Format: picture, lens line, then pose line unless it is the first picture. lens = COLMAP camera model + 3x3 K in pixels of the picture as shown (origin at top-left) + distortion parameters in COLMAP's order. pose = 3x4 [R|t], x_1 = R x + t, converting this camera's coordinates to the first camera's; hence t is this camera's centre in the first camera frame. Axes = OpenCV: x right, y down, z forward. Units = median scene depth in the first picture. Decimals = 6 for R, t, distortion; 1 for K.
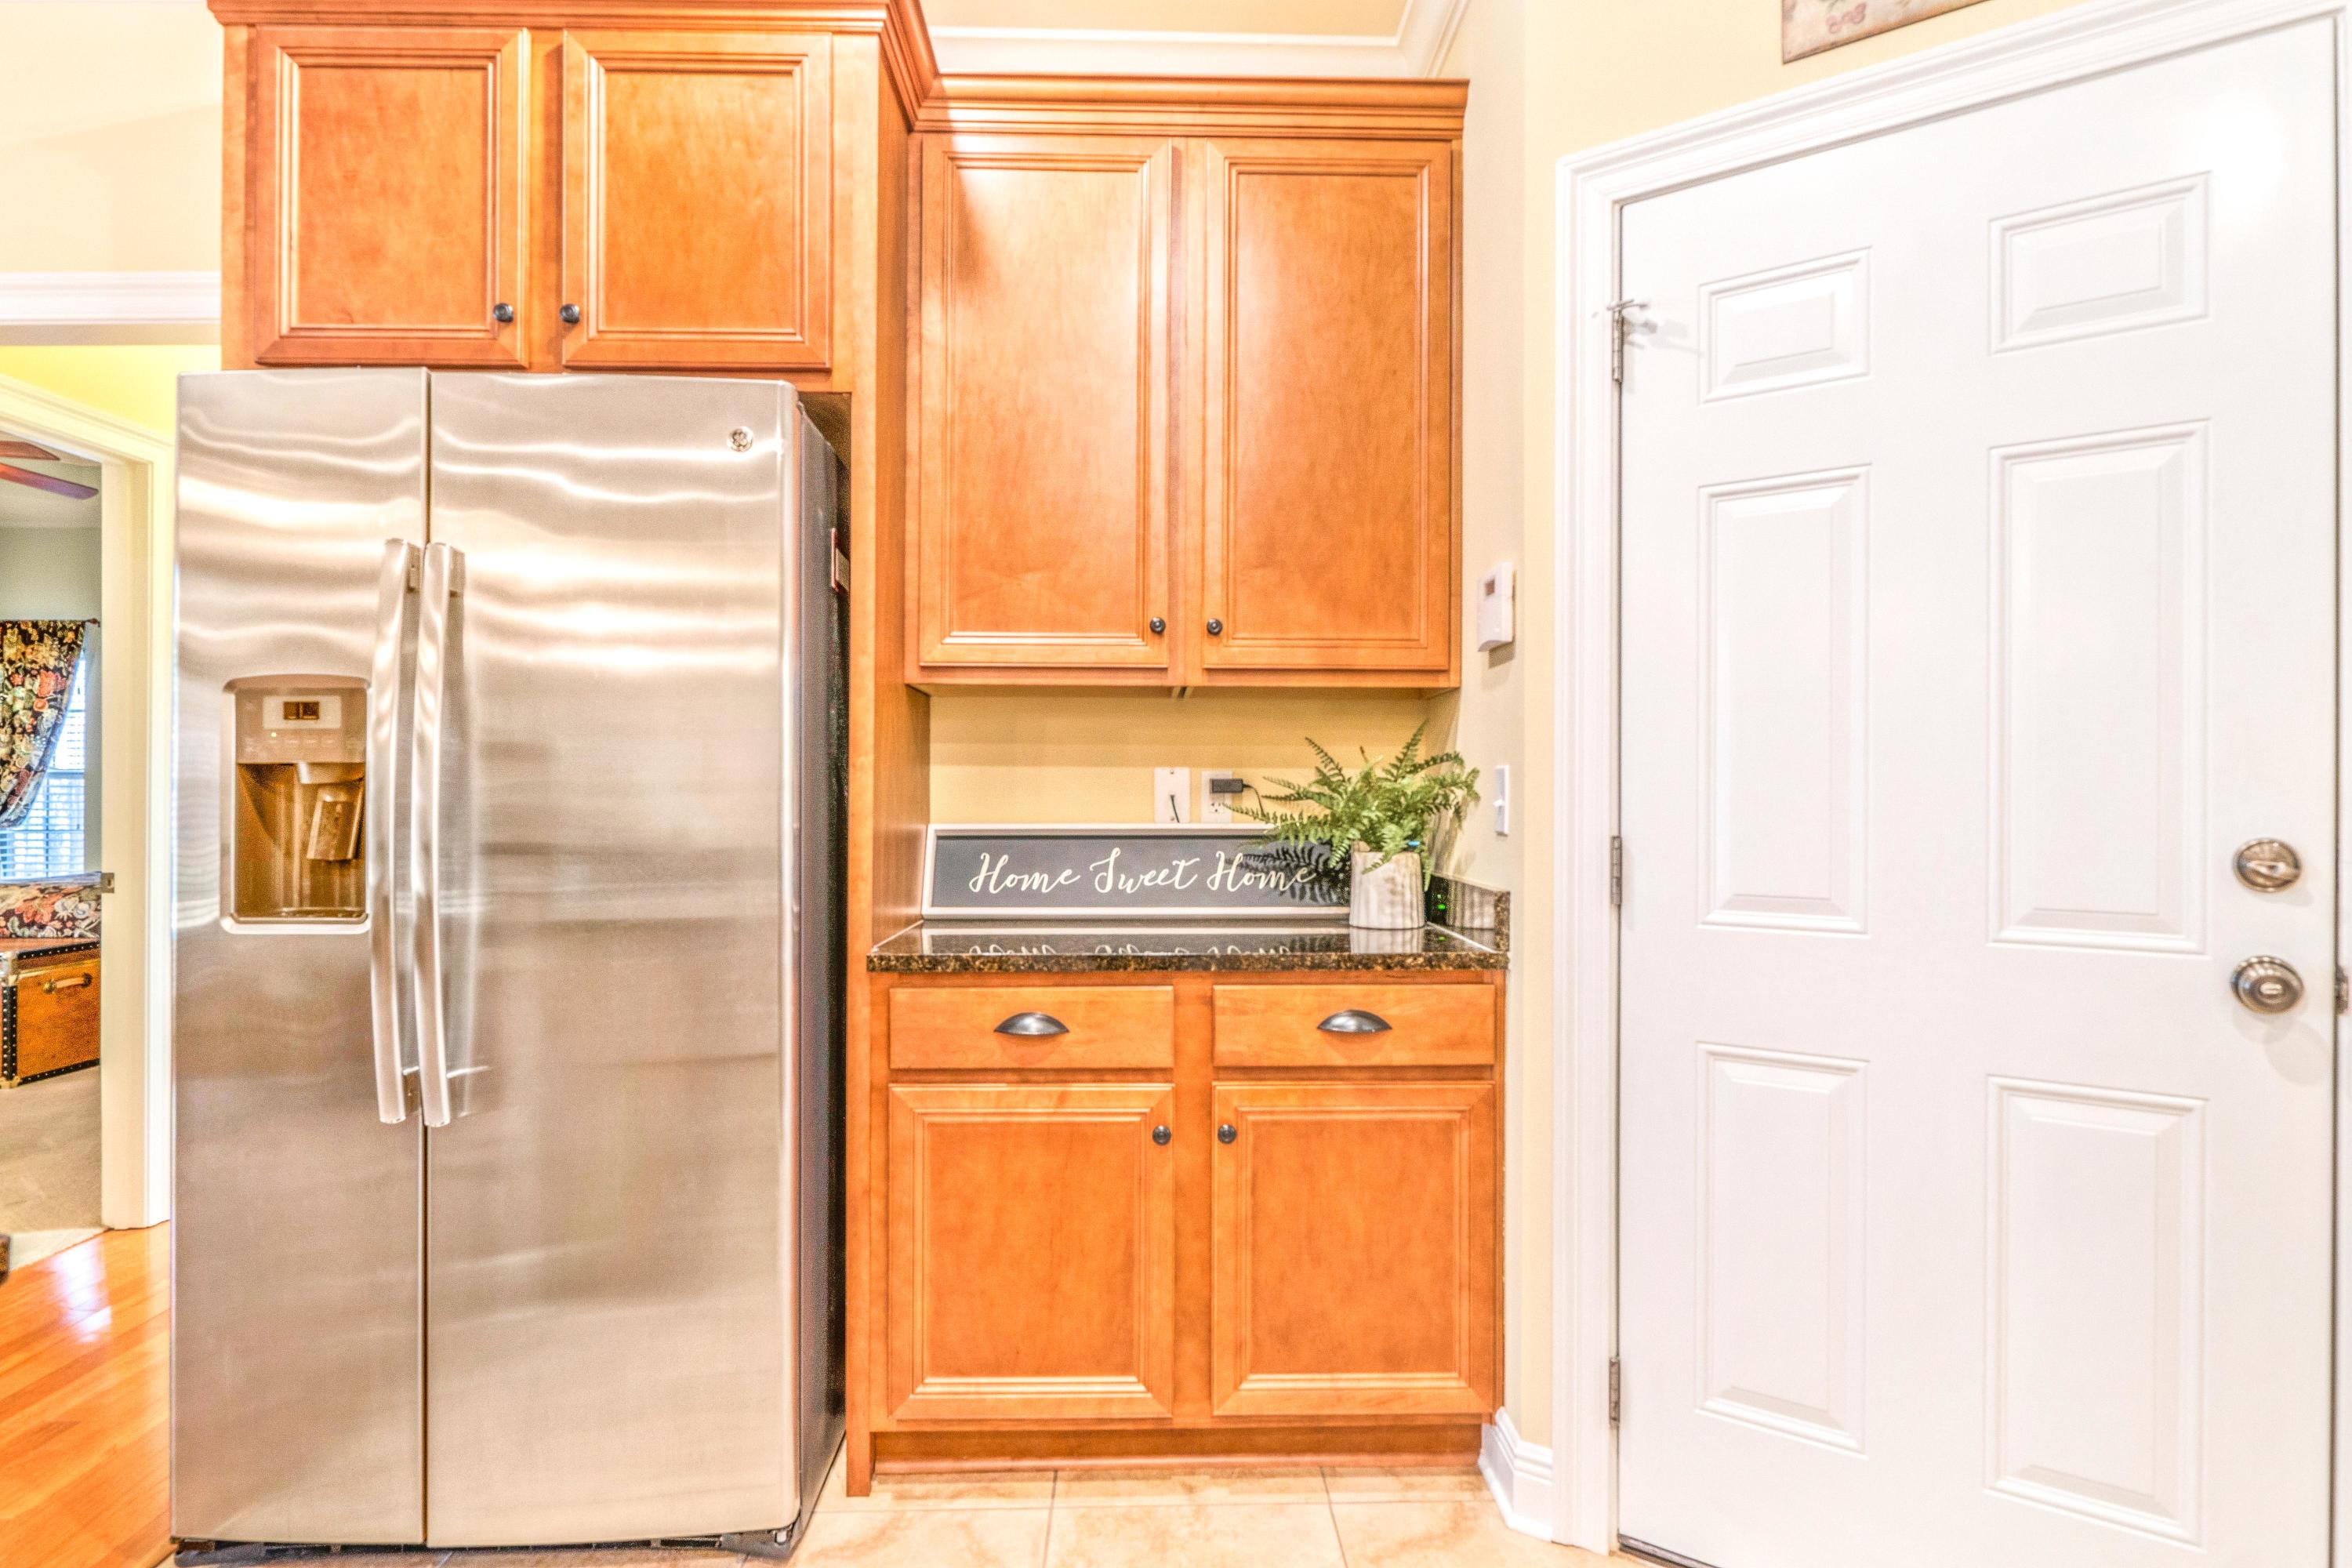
lens RADIAL K [[1266.6, 0, 1206.7], [0, 1266.6, 818.4], [0, 0, 1]] dist [-0.005861, -0.004116]
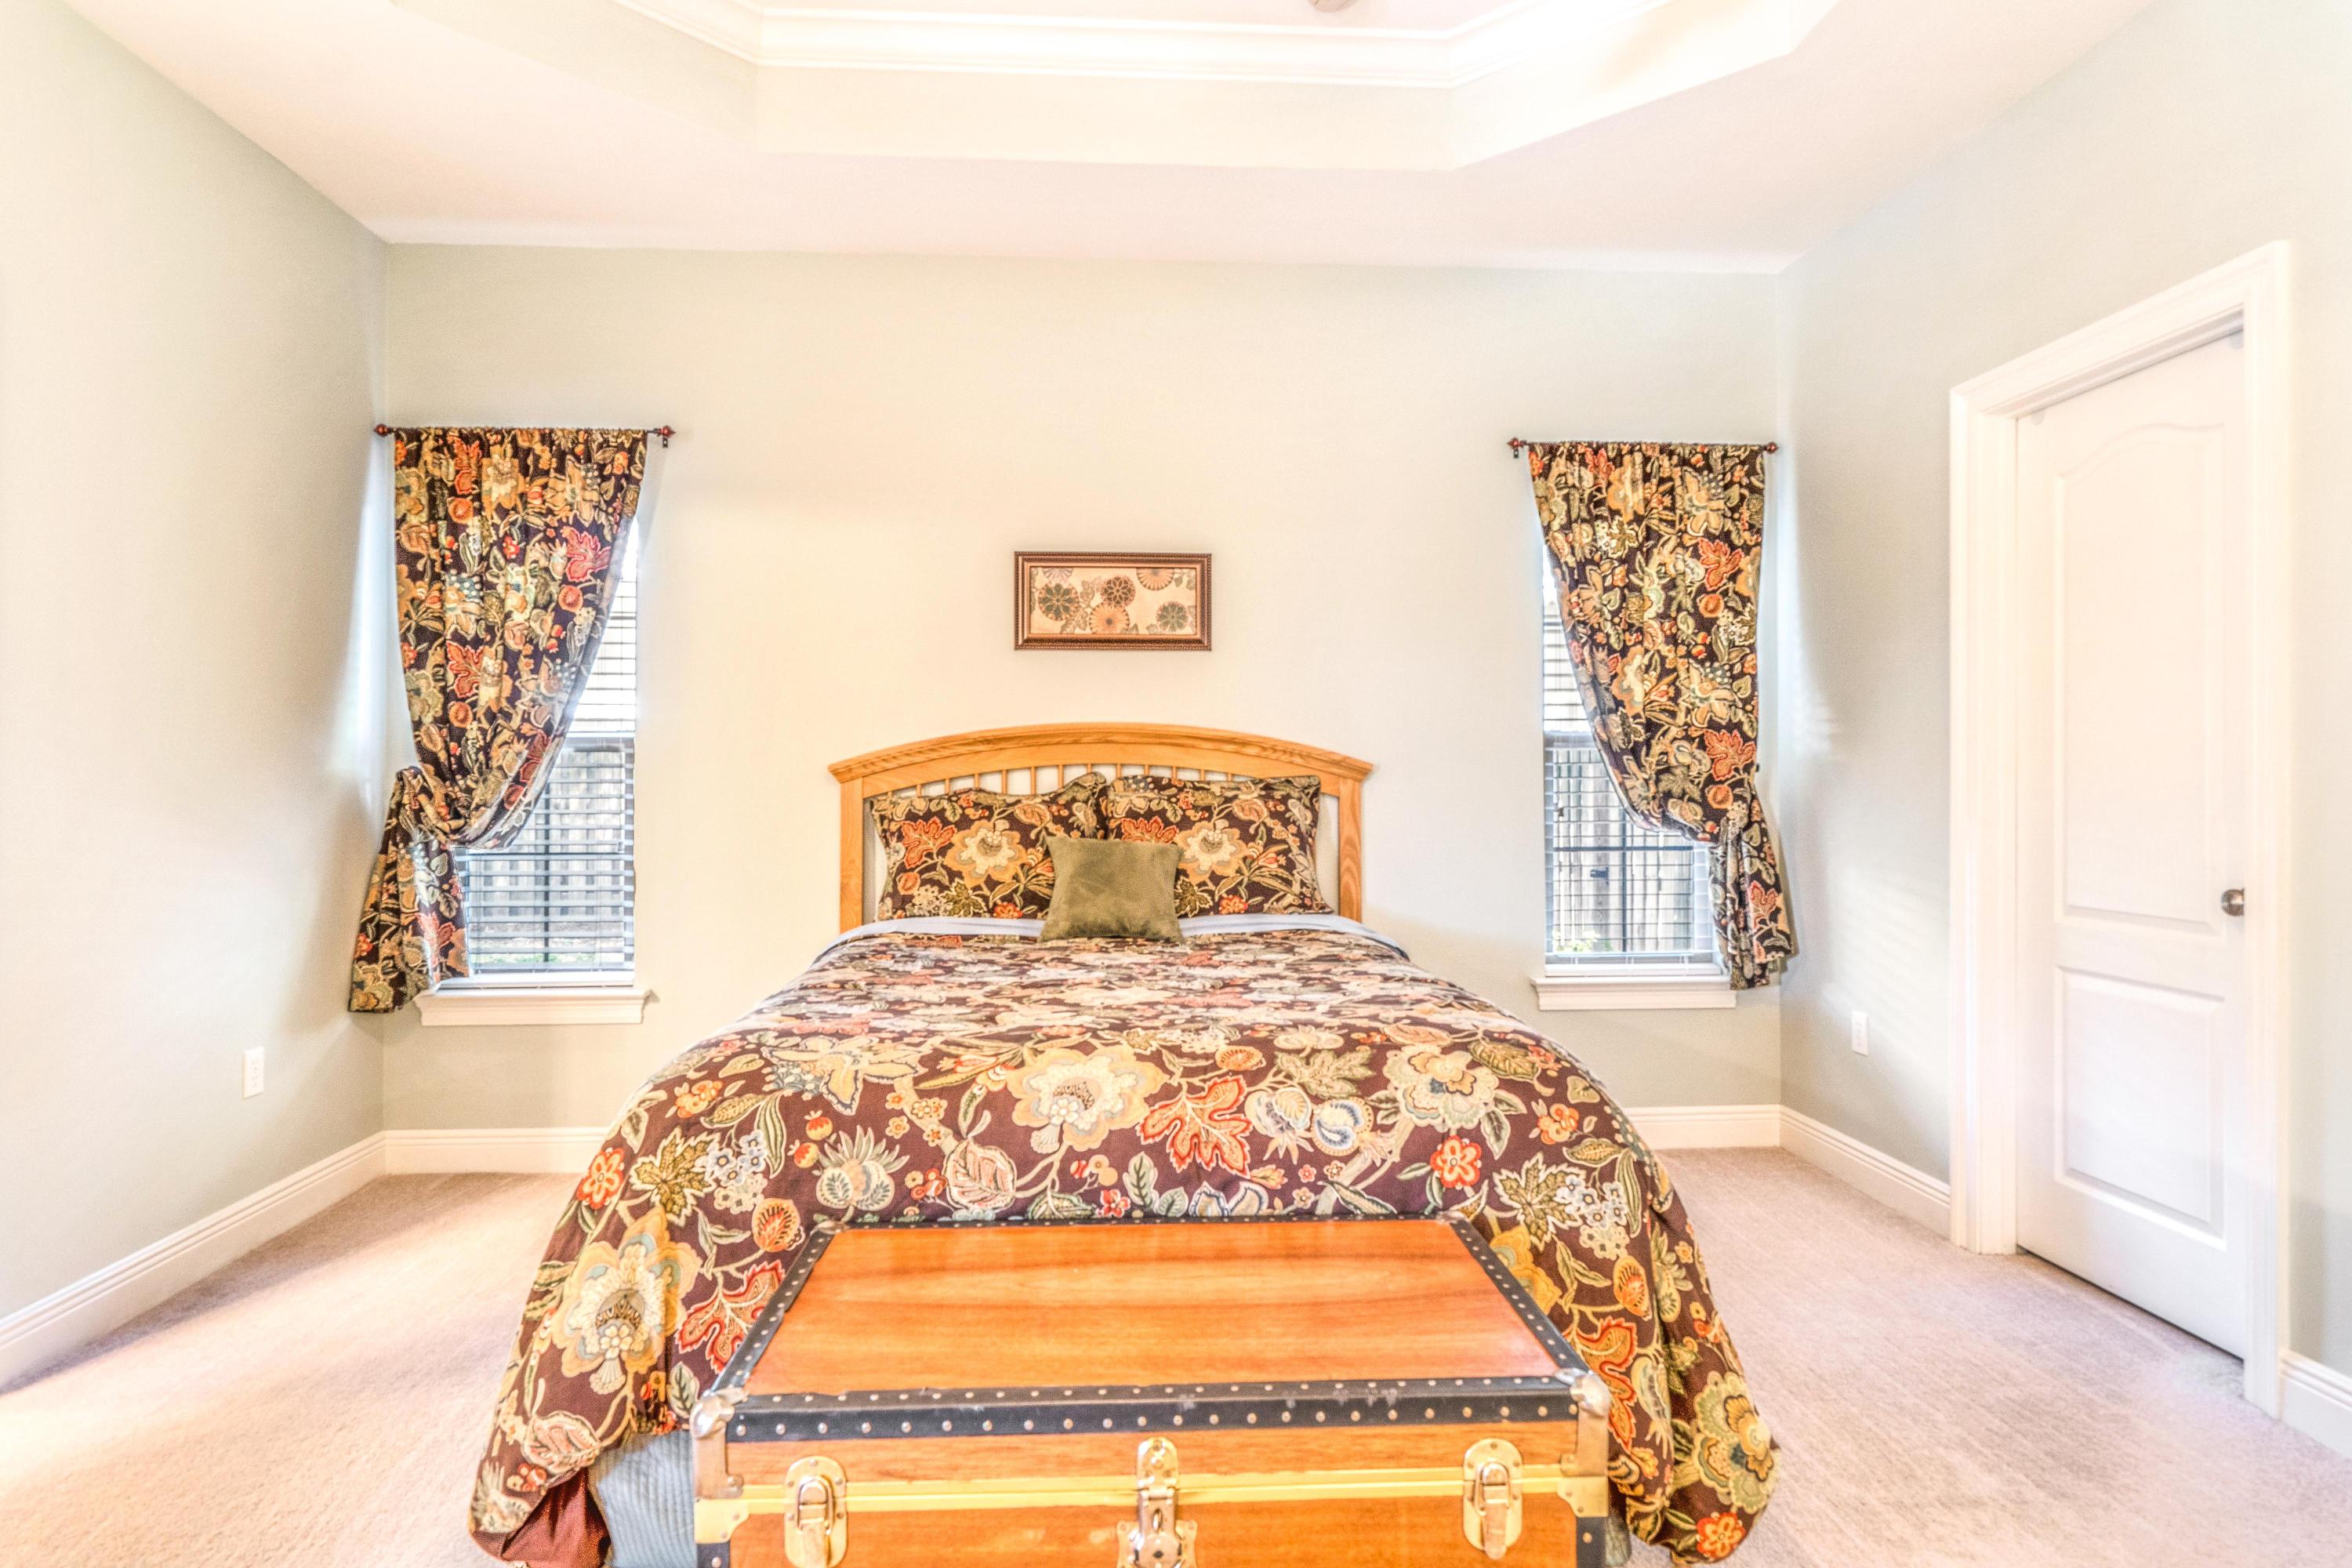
lens RADIAL K [[1266.6, 0, 1175.1], [0, 1266.6, 764.7], [0, 0, 1]] dist [-0.005861, -0.004116]
pose [[0.998979, -0.007984, 0.044457, -0.715261], [0.009191, 0.999593, -0.027011, -0.010549], [-0.044223, 0.027392, 0.998646, 0.501415]]
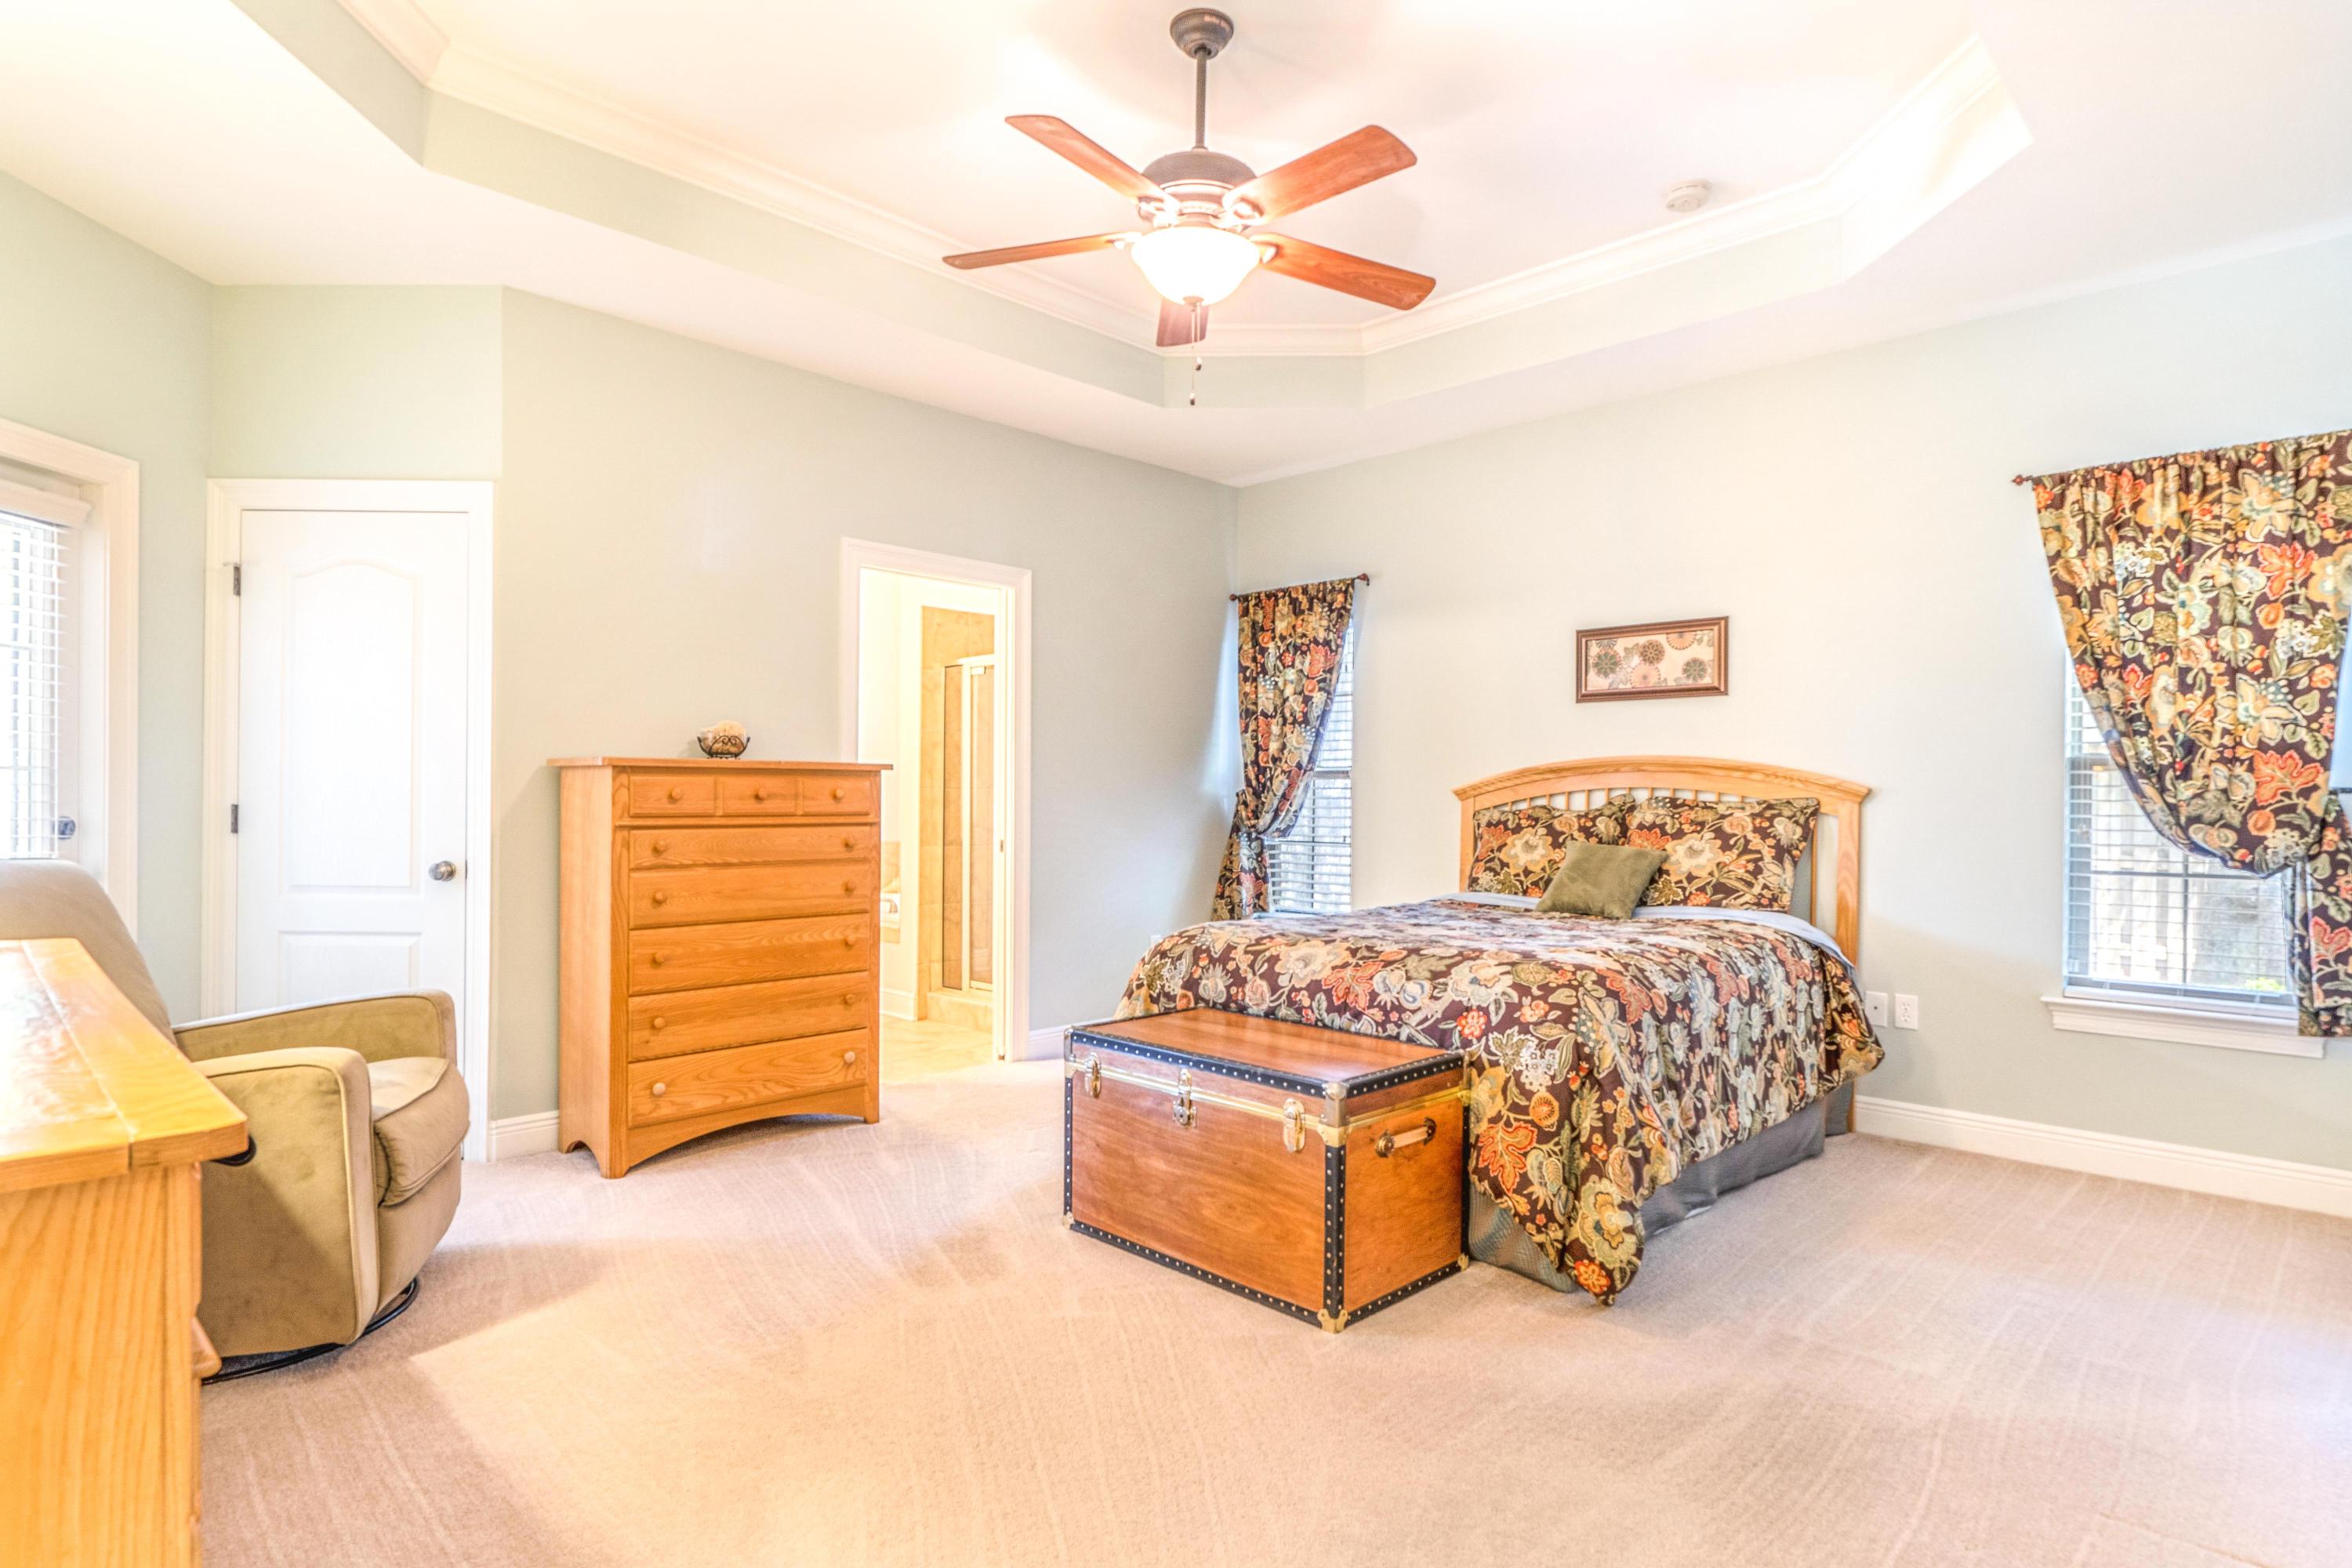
lens RADIAL K [[1266.6, 0, 1190.4], [0, 1266.6, 773.1], [0, 0, 1]] dist [-0.005861, -0.004116]
pose [[0.702468, -0.015754, -0.711541, -0.406351], [-0.010781, 0.999405, -0.032770, -0.008146], [0.711634, 0.030691, 0.701880, 0.377736]]
